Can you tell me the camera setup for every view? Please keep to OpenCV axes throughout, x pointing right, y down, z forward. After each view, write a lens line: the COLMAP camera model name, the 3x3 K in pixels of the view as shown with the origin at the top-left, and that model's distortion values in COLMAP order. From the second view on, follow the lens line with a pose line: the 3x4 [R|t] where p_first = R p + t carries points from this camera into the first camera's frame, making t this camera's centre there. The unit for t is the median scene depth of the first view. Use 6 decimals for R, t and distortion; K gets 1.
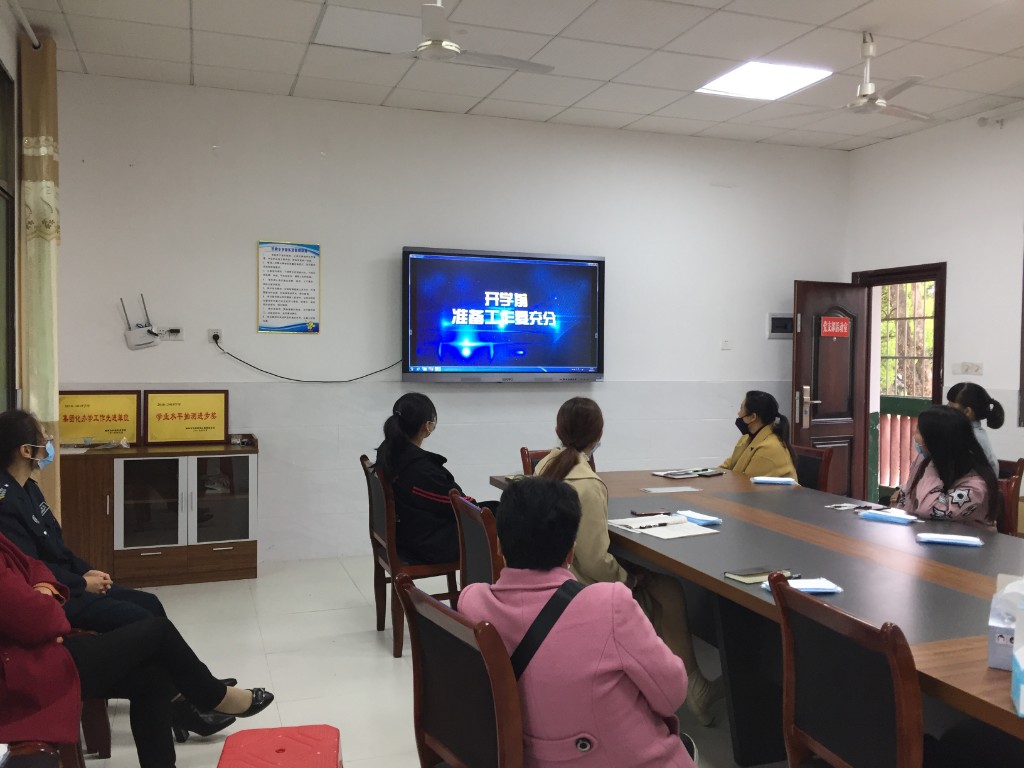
lens RADIAL K [[837.1, 0, 512.0], [0, 837.1, 380.1], [0, 0, 1]] dist [0.008553, 0.001806]
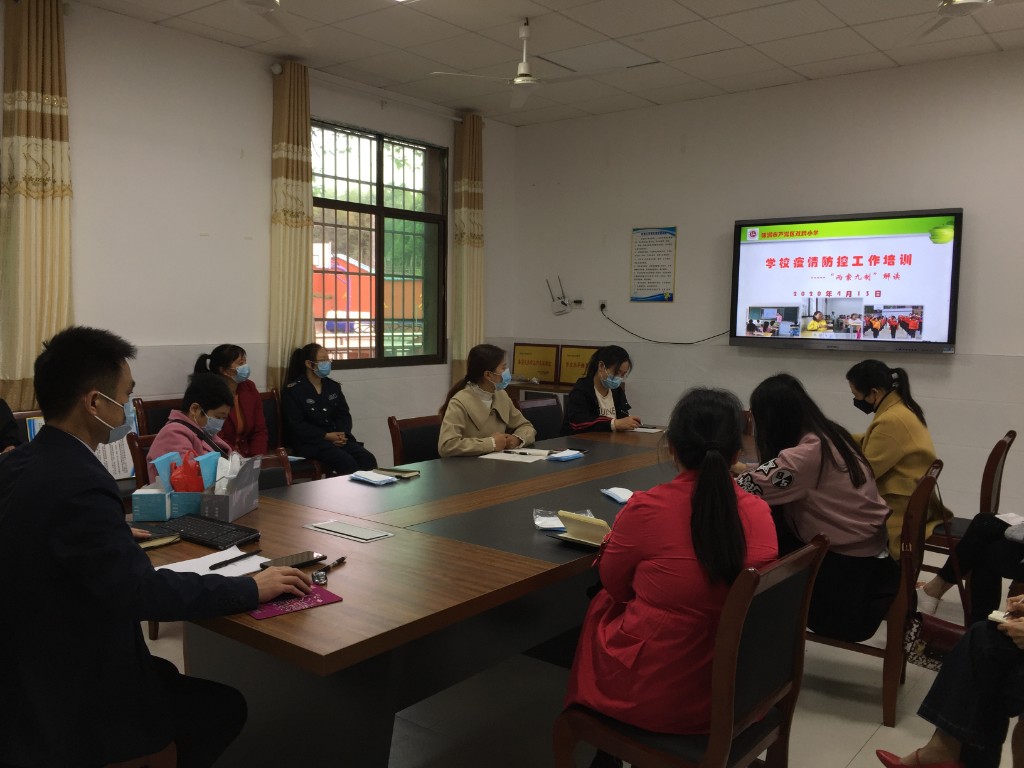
lens RADIAL K [[880.6, 0, 512.0], [0, 880.6, 384.0], [0, 0, 1]] dist [0.041732, -0.009733]
pose [[0.535824, 0.065374, -0.841795, 0.713048], [-0.039159, 0.997849, 0.052568, 0.003111], [0.843421, 0.004796, 0.537231, 0.140353]]
